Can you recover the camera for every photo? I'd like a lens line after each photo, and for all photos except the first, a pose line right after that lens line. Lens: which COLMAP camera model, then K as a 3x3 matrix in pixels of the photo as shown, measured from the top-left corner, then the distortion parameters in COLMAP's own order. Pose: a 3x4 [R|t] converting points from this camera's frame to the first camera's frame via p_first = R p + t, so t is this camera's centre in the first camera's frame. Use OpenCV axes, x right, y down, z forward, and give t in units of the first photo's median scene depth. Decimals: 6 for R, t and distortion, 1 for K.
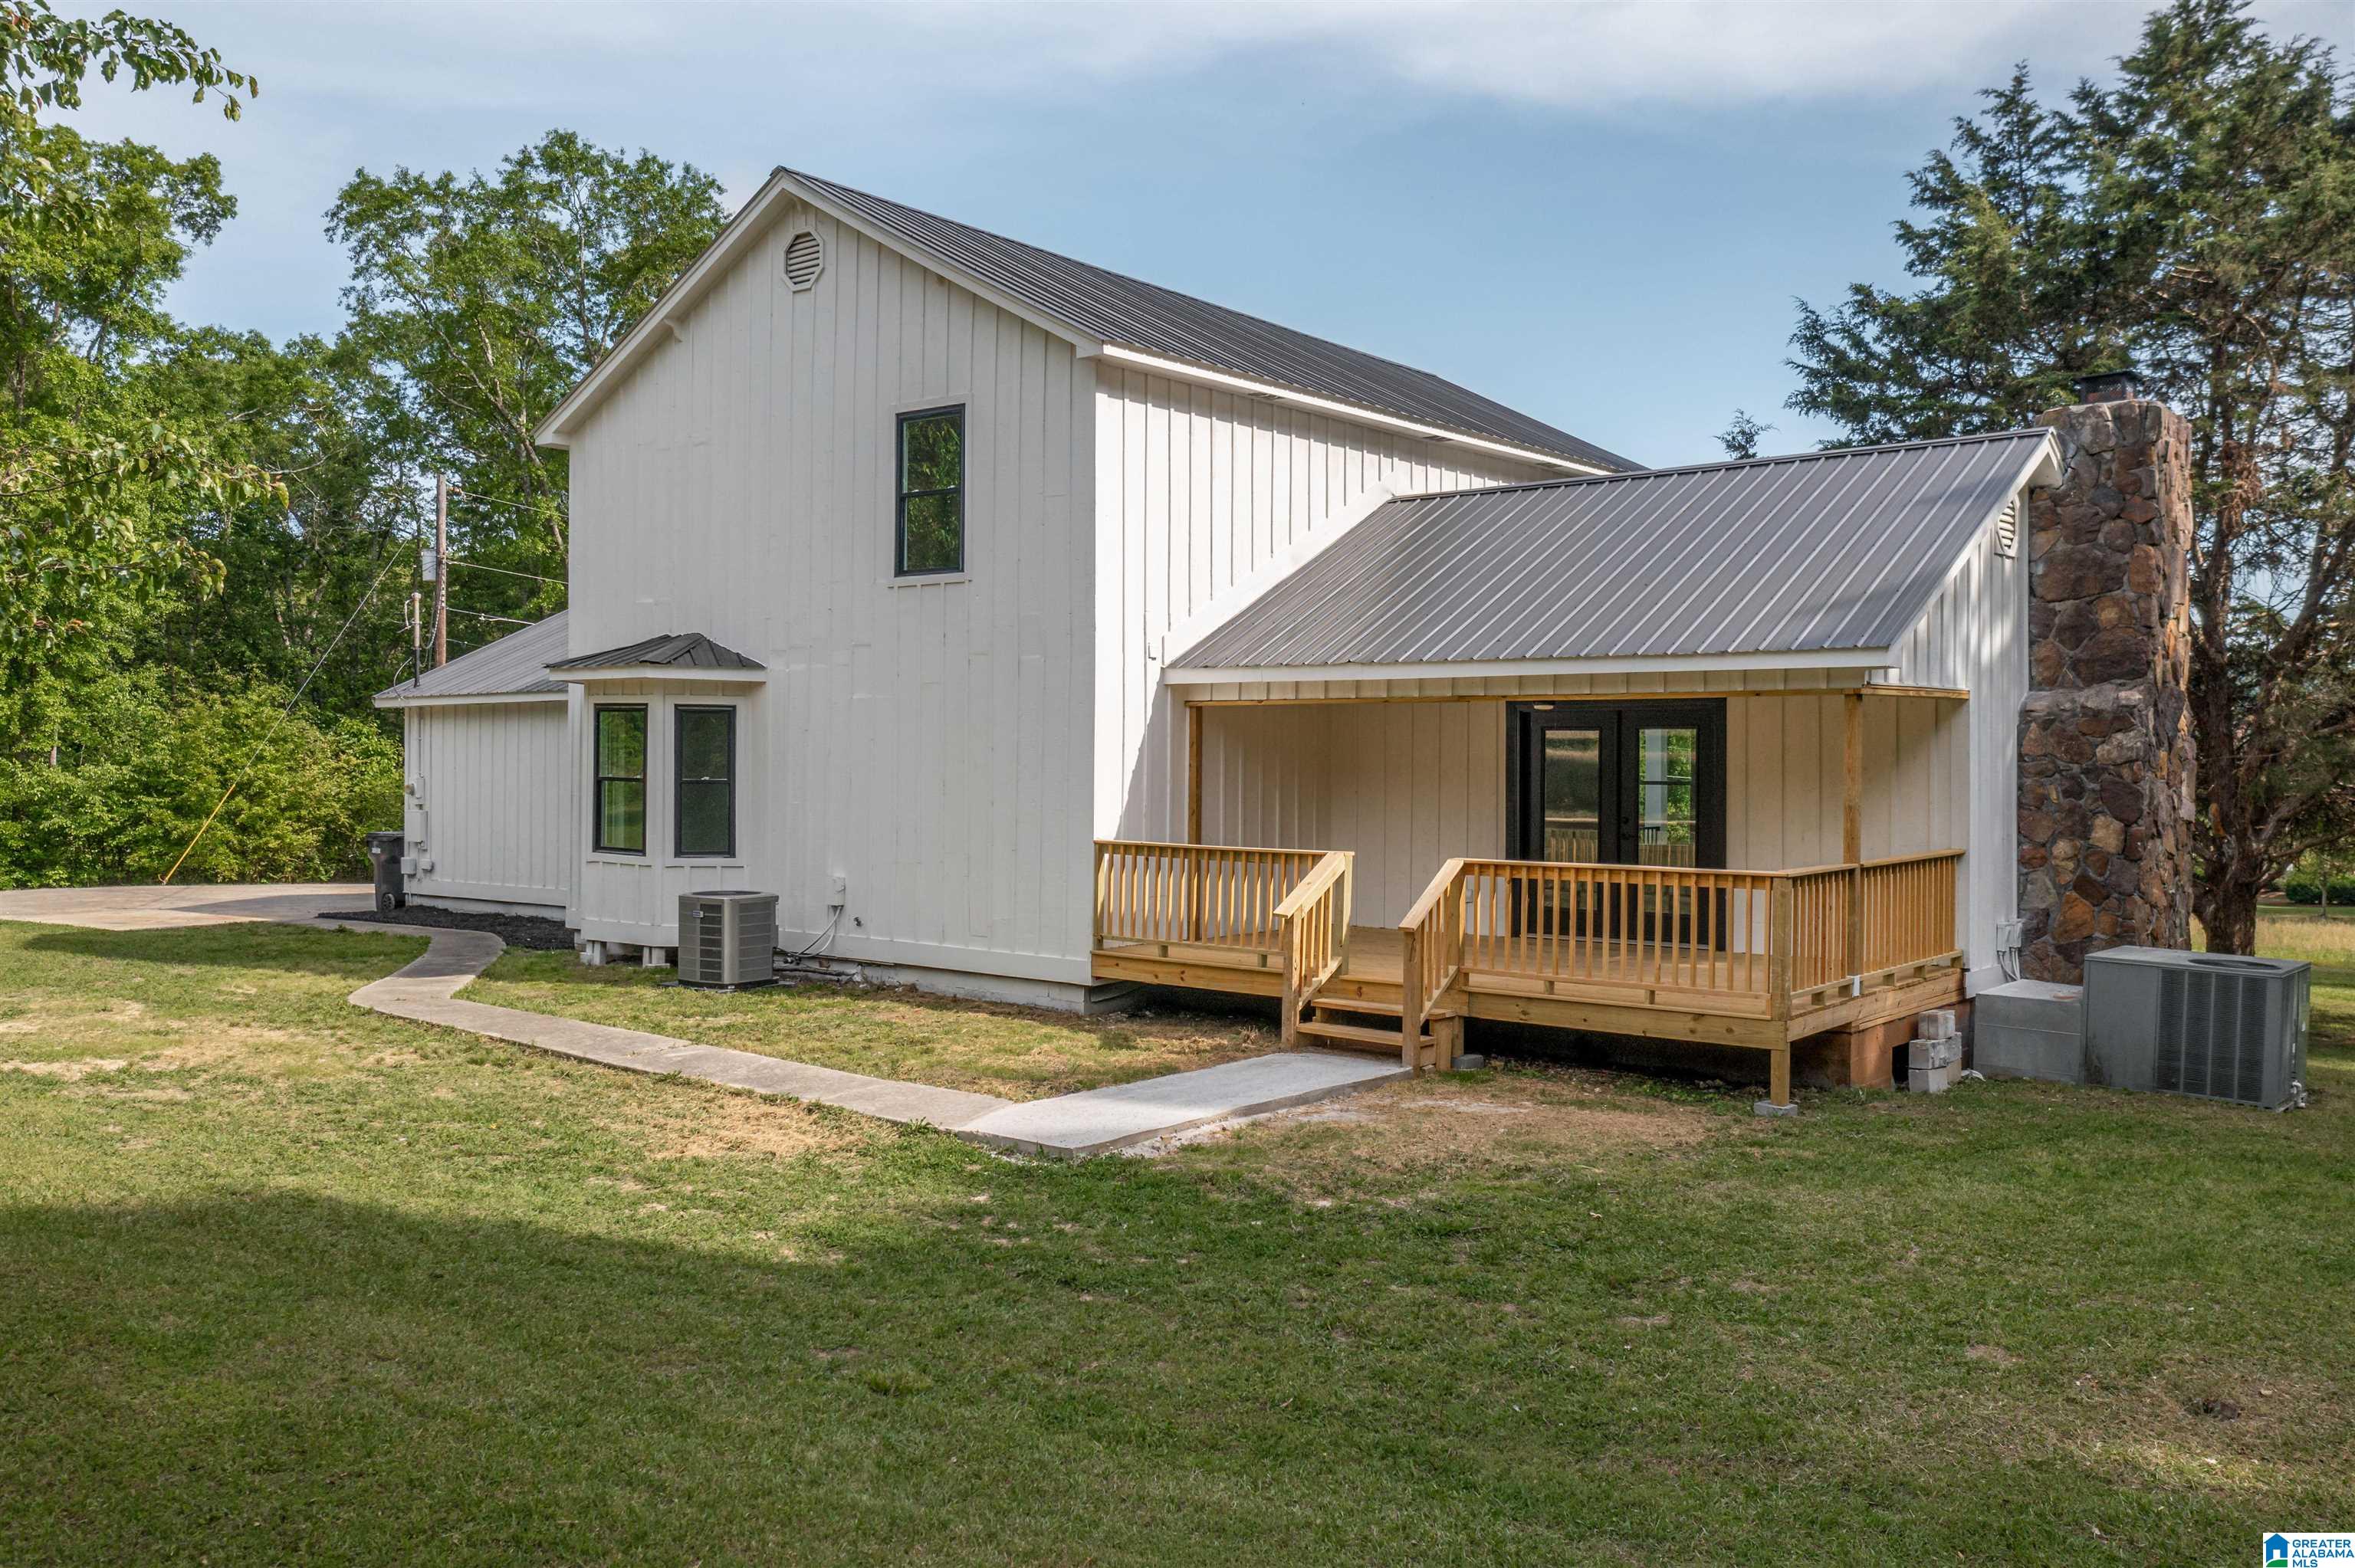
lens RADIAL K [[1937.4, 0, 1165.9], [0, 1937.4, 733.8], [0, 0, 1]] dist [-0.006096, 0.008942]
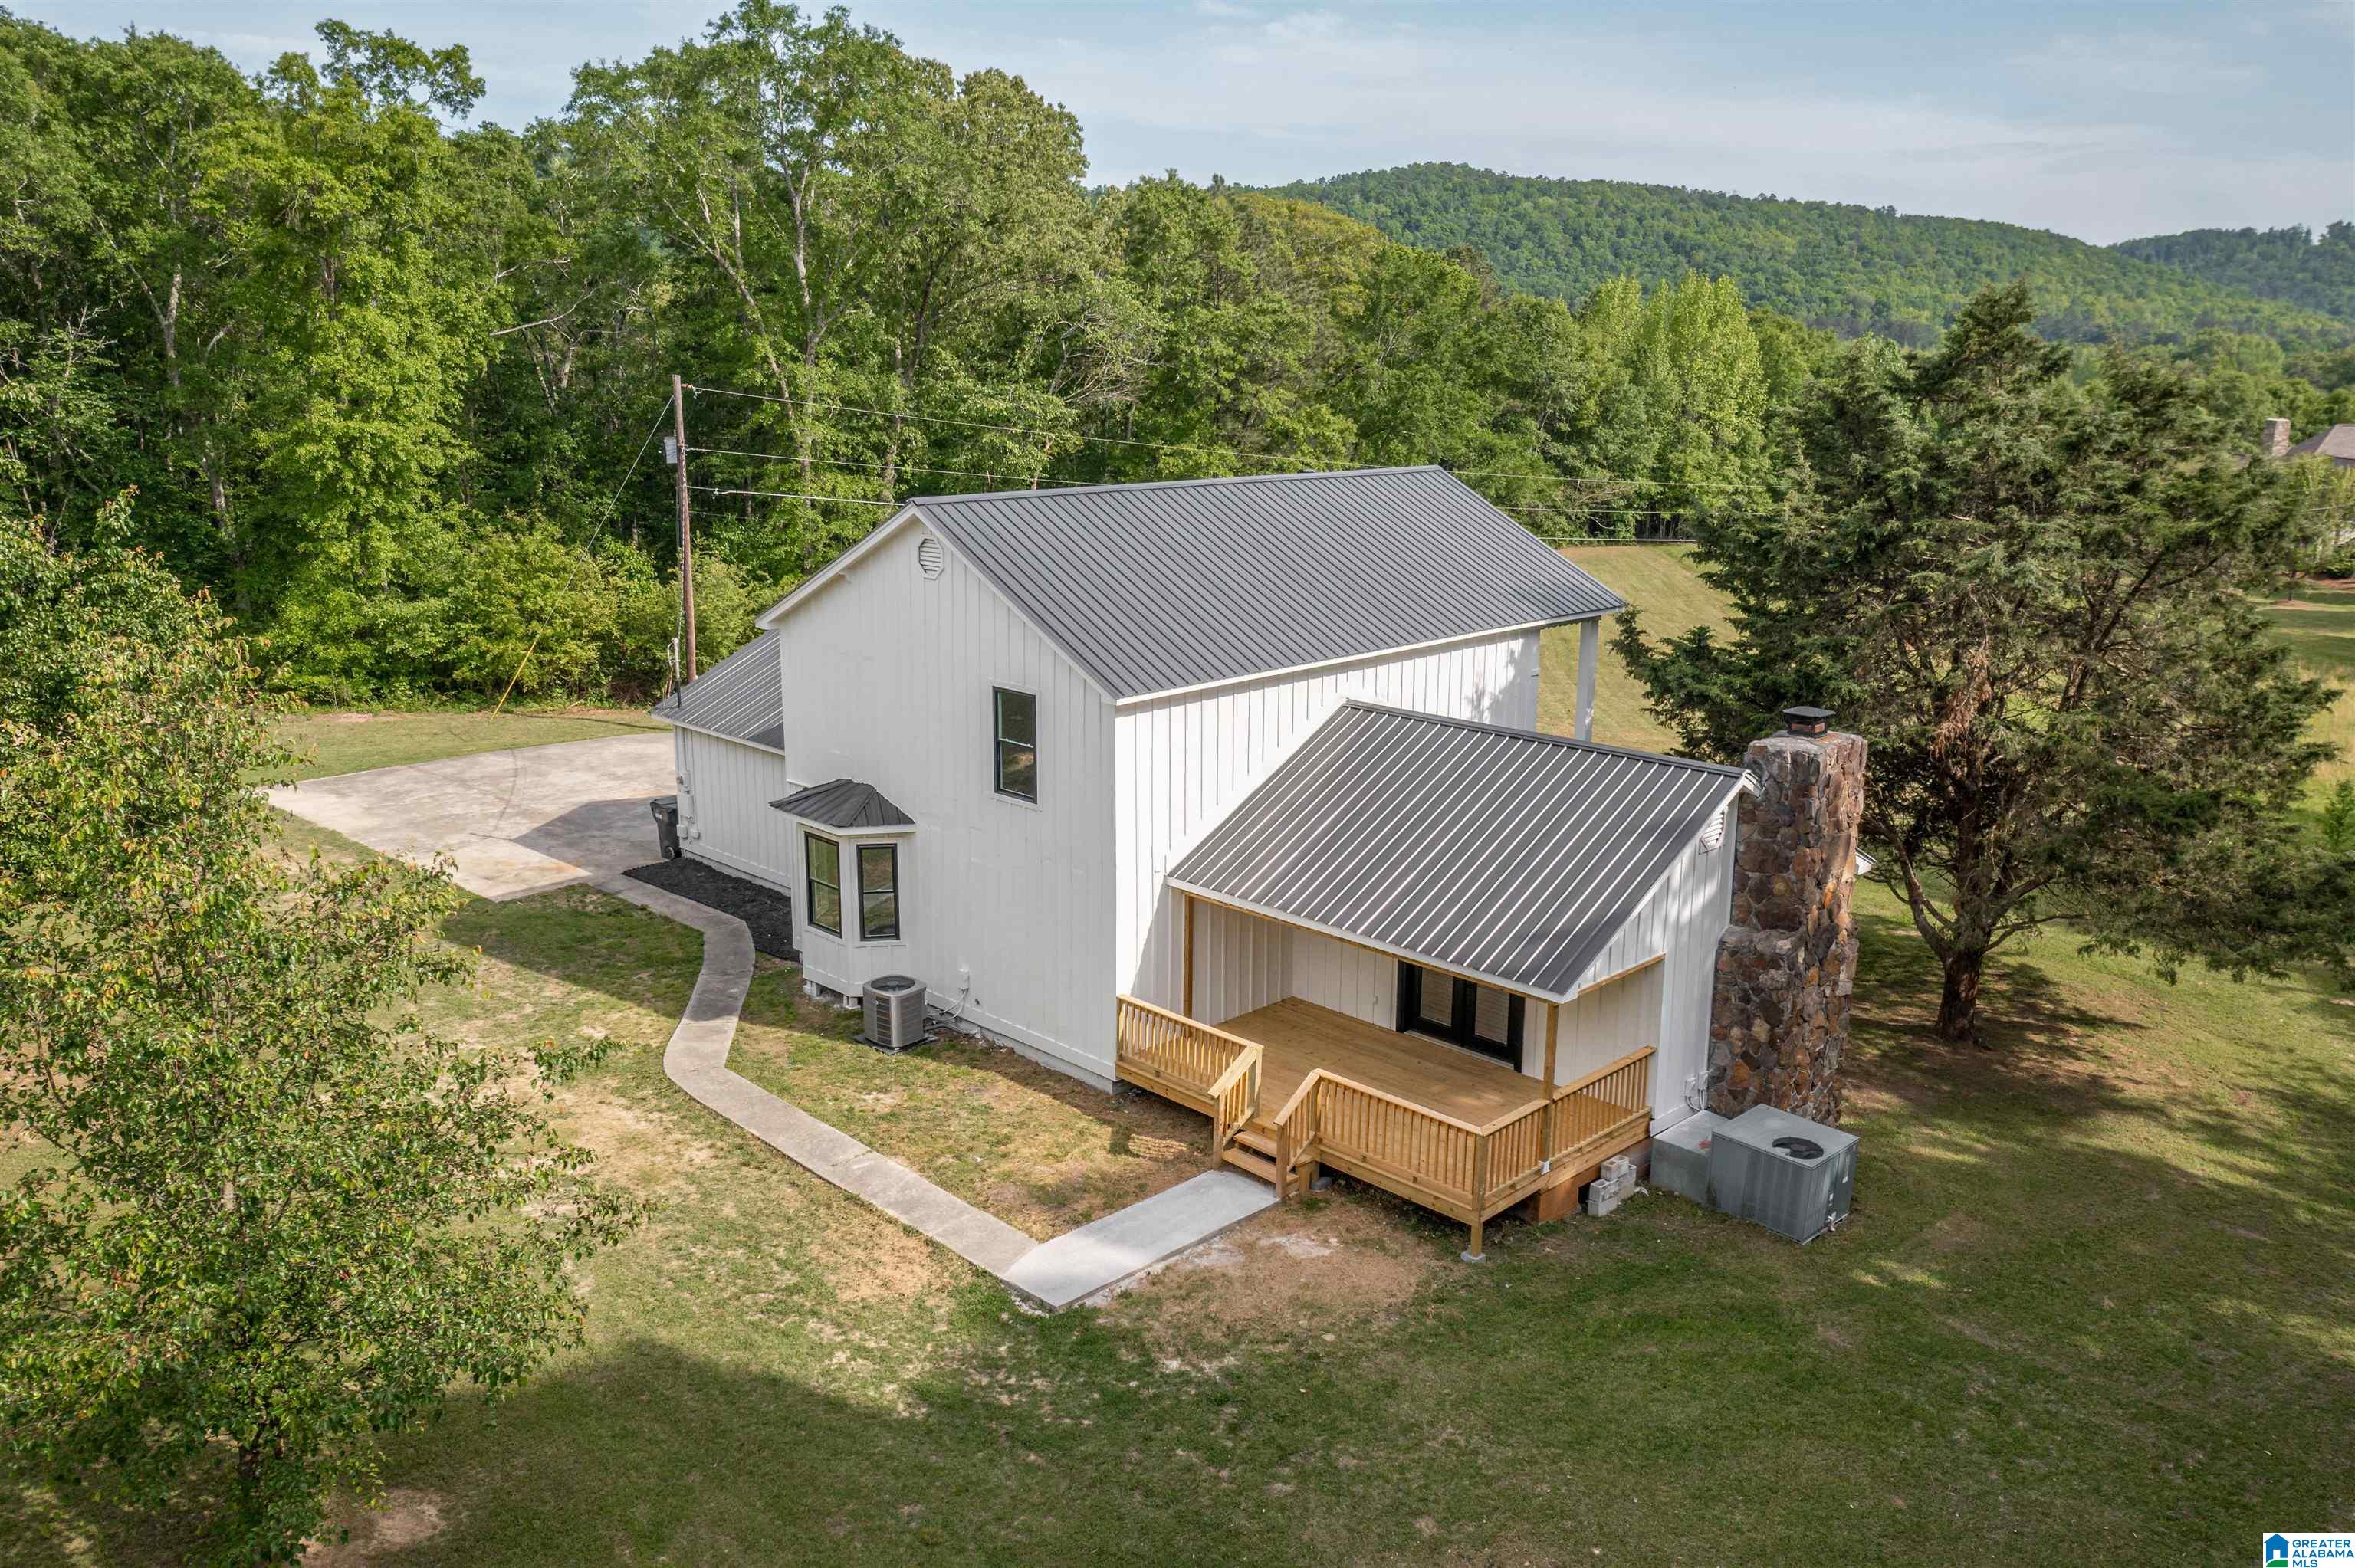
lens RADIAL K [[1836.3, 0, 1177.5], [0, 1836.3, 784.0], [0, 0, 1]] dist [0.000011, -0.000001]
pose [[0.995244, 0.023855, -0.094448, 0.137265], [-0.000716, 0.971317, 0.237786, -0.429389], [0.097411, -0.236588, 0.966715, -0.367681]]
